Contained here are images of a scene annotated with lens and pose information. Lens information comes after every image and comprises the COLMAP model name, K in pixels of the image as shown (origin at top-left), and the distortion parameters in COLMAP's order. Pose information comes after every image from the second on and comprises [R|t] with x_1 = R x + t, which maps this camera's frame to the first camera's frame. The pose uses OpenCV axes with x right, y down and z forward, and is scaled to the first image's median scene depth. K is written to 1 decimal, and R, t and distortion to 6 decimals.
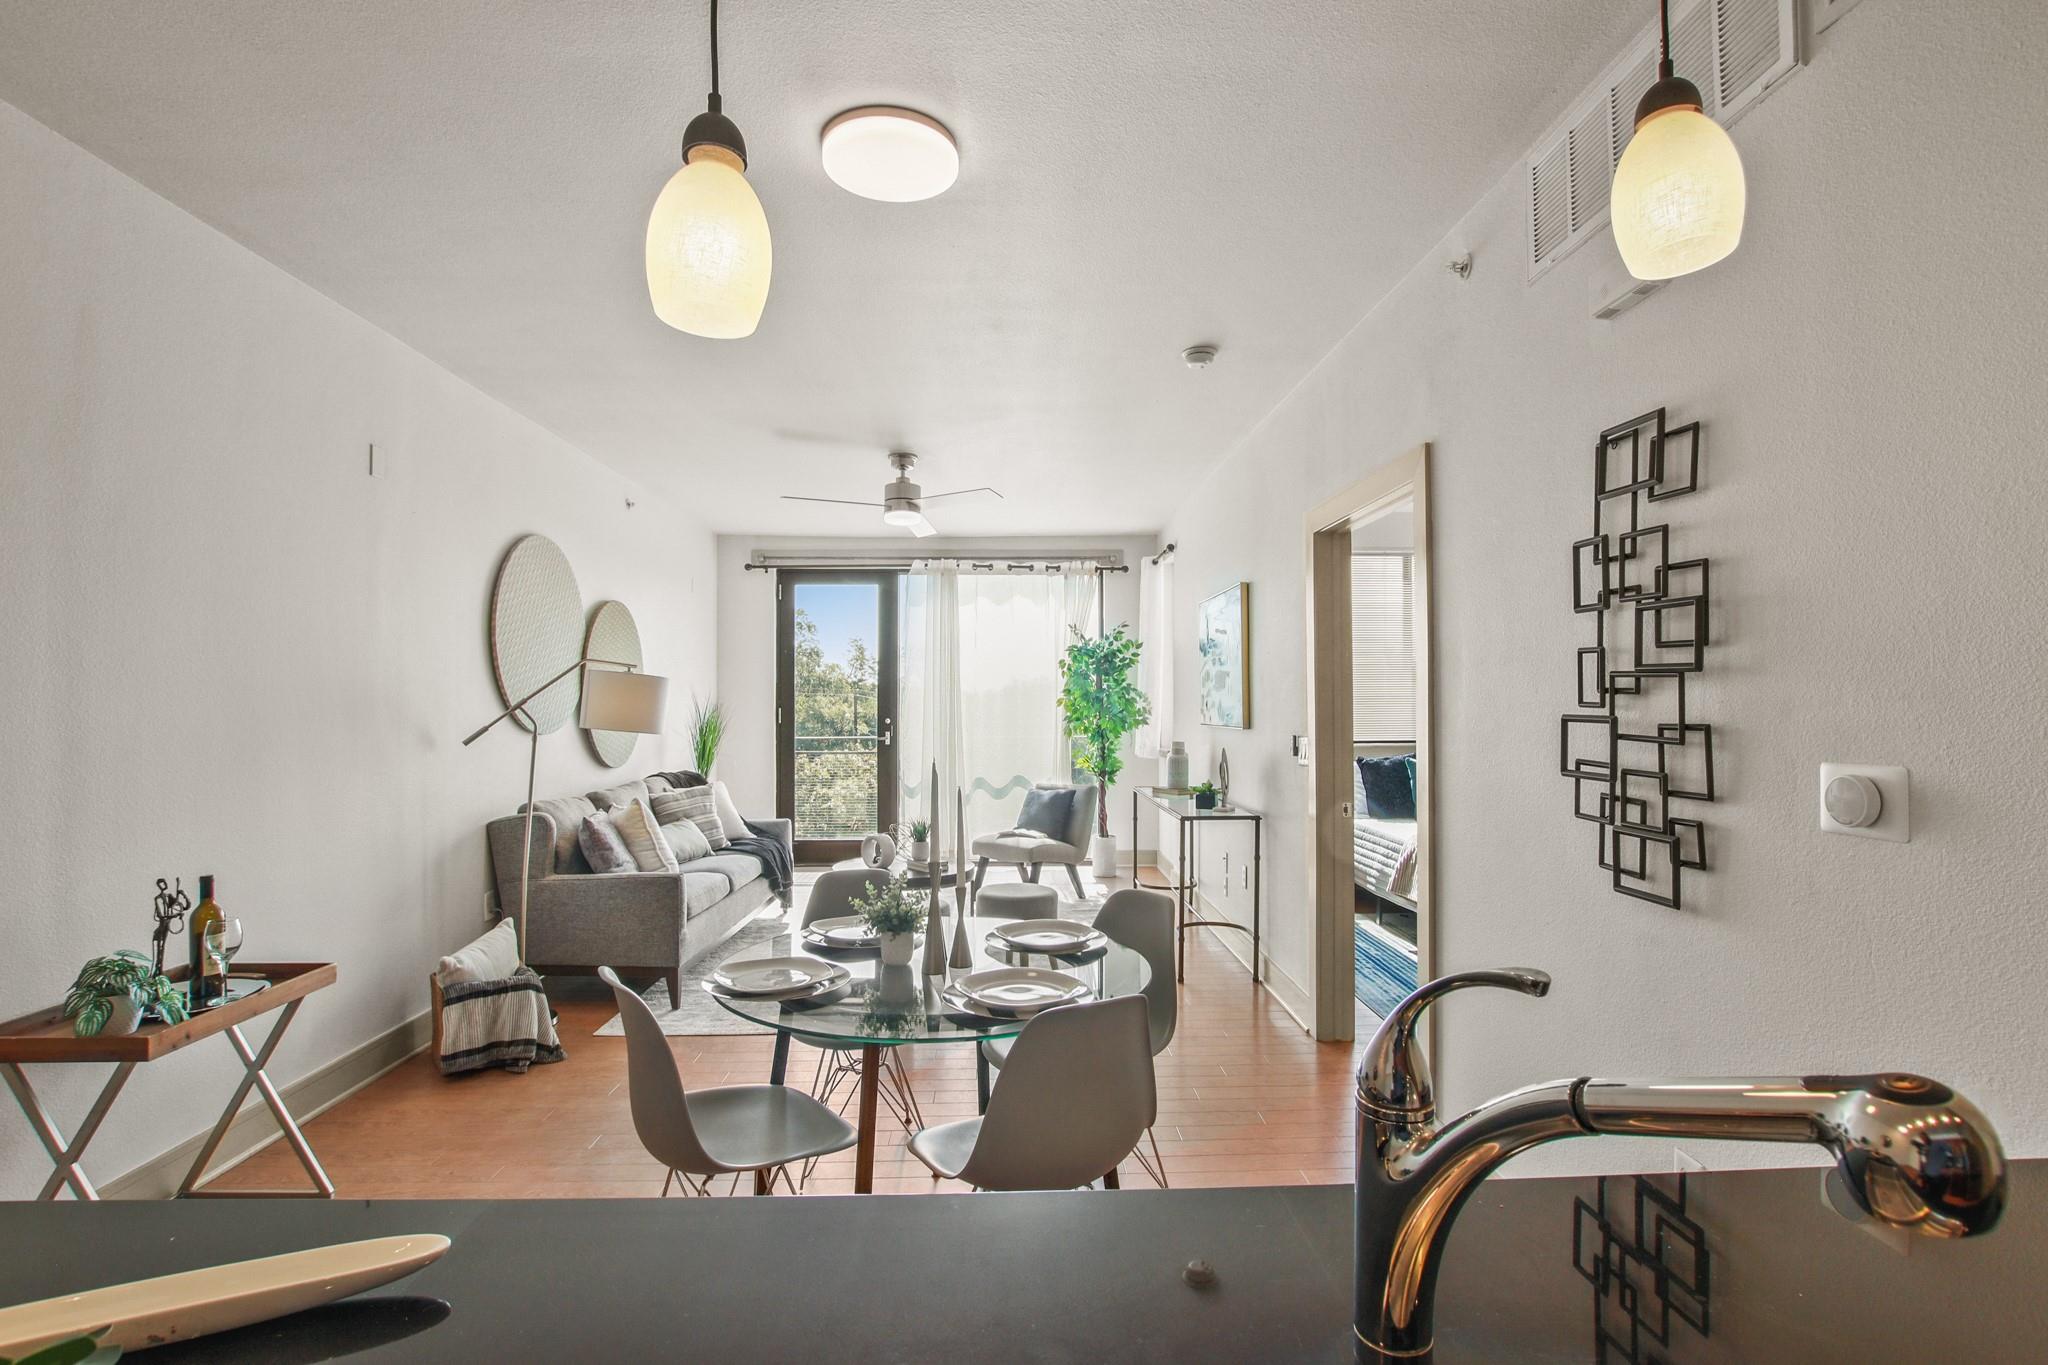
lens RADIAL K [[960.9, 0, 1021.1], [0, 960.9, 692.5], [0, 0, 1]] dist [-0.023004, 0.000322]
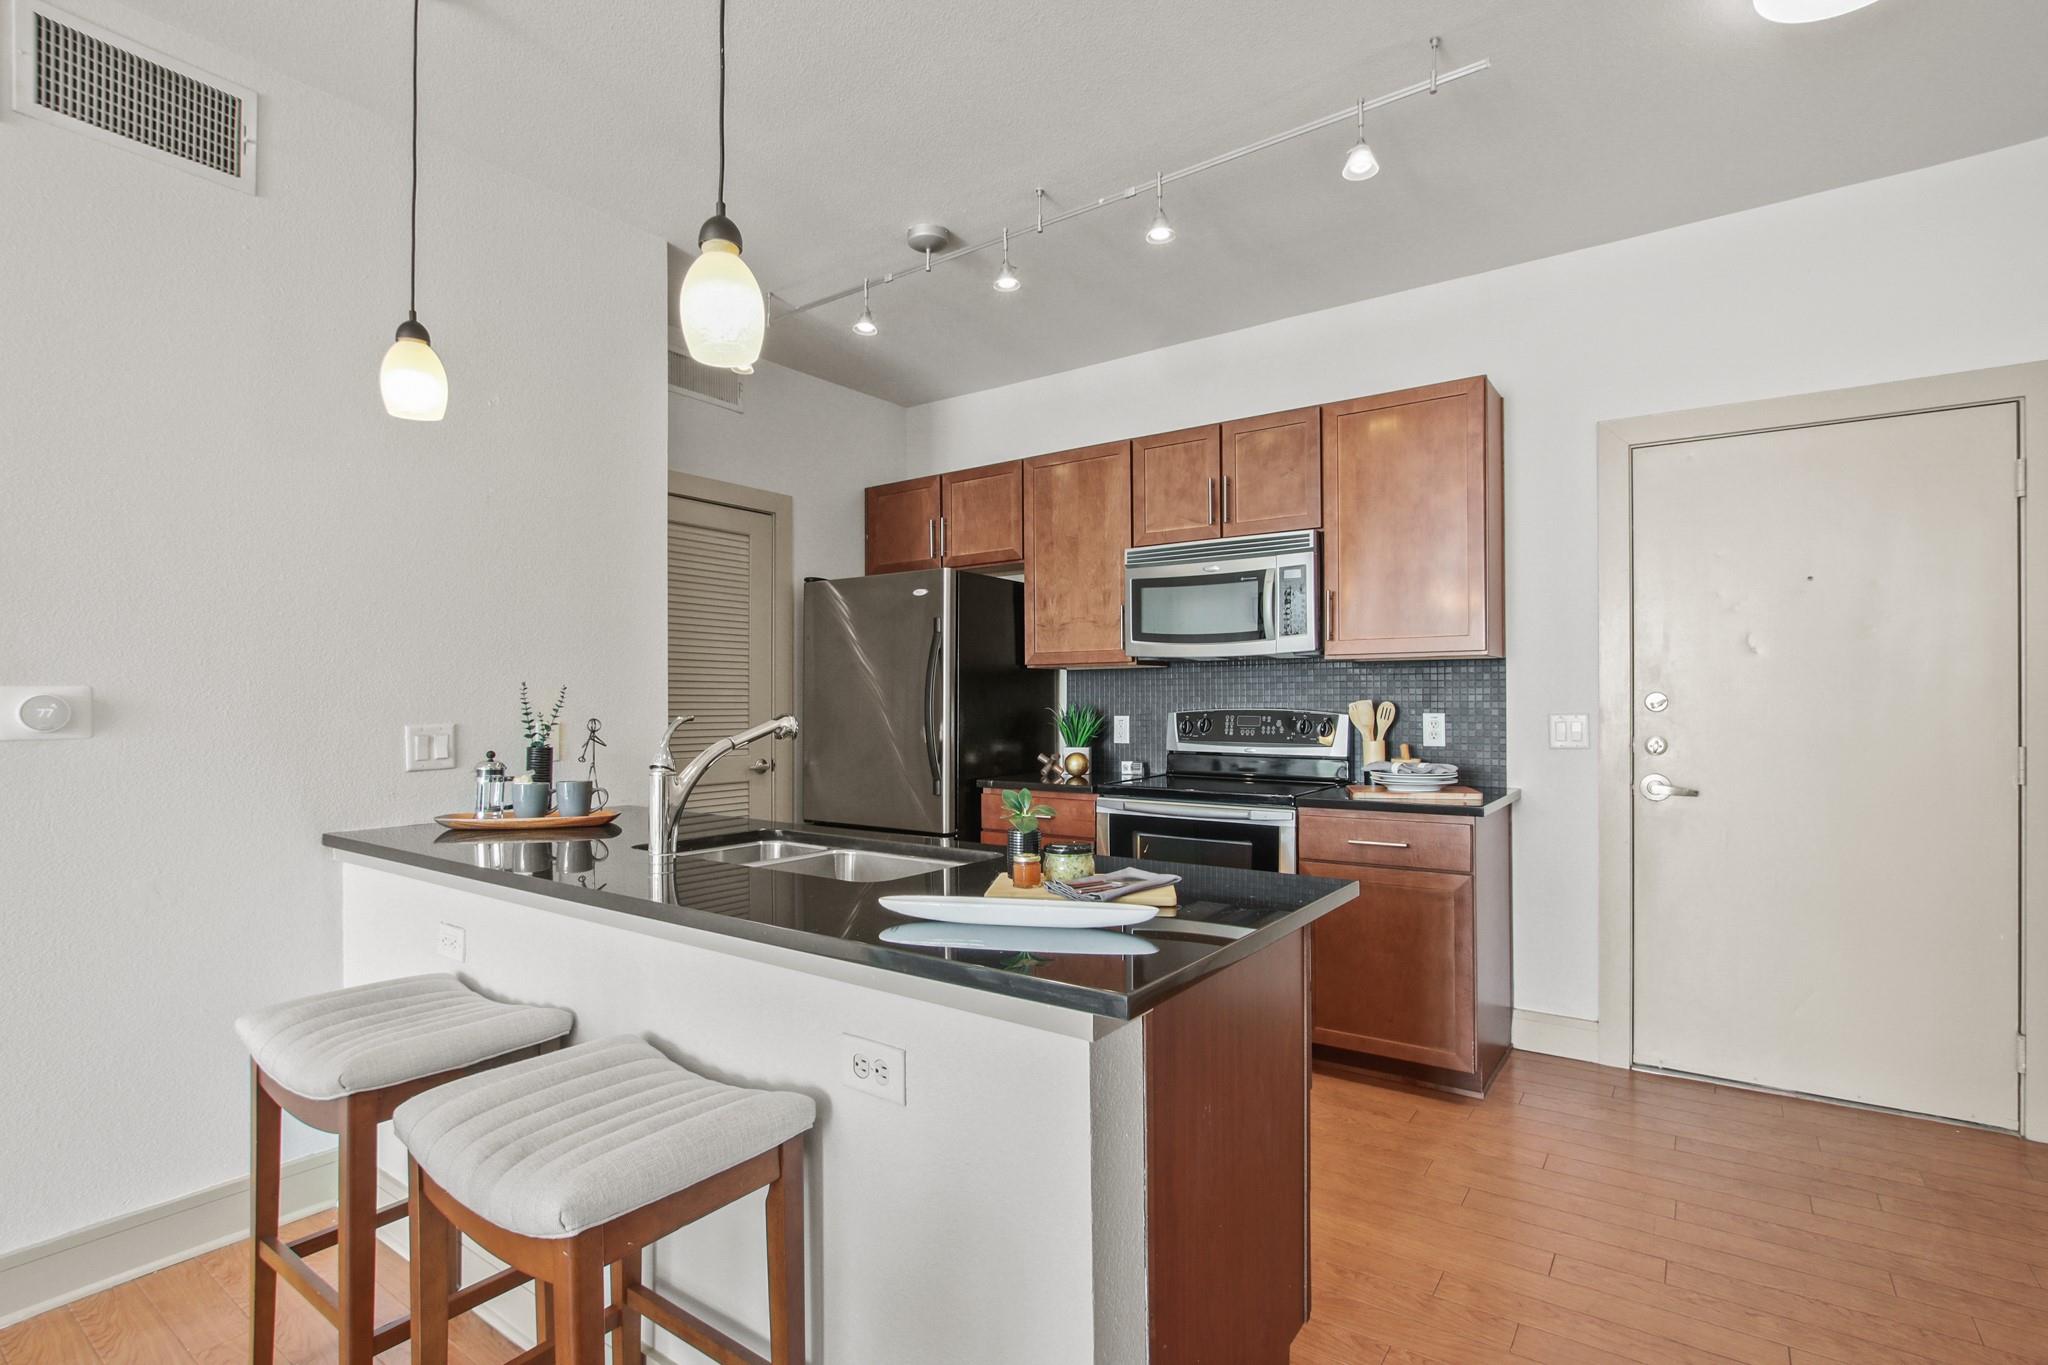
lens RADIAL K [[960.9, 0, 1021.1], [0, 960.9, 692.5], [0, 0, 1]] dist [-0.023004, 0.000322]
pose [[-0.786616, 0.010772, 0.617349, -0.727798], [-0.001213, 0.999819, -0.018990, 0.077437], [-0.617442, -0.015687, -0.786460, 0.844696]]
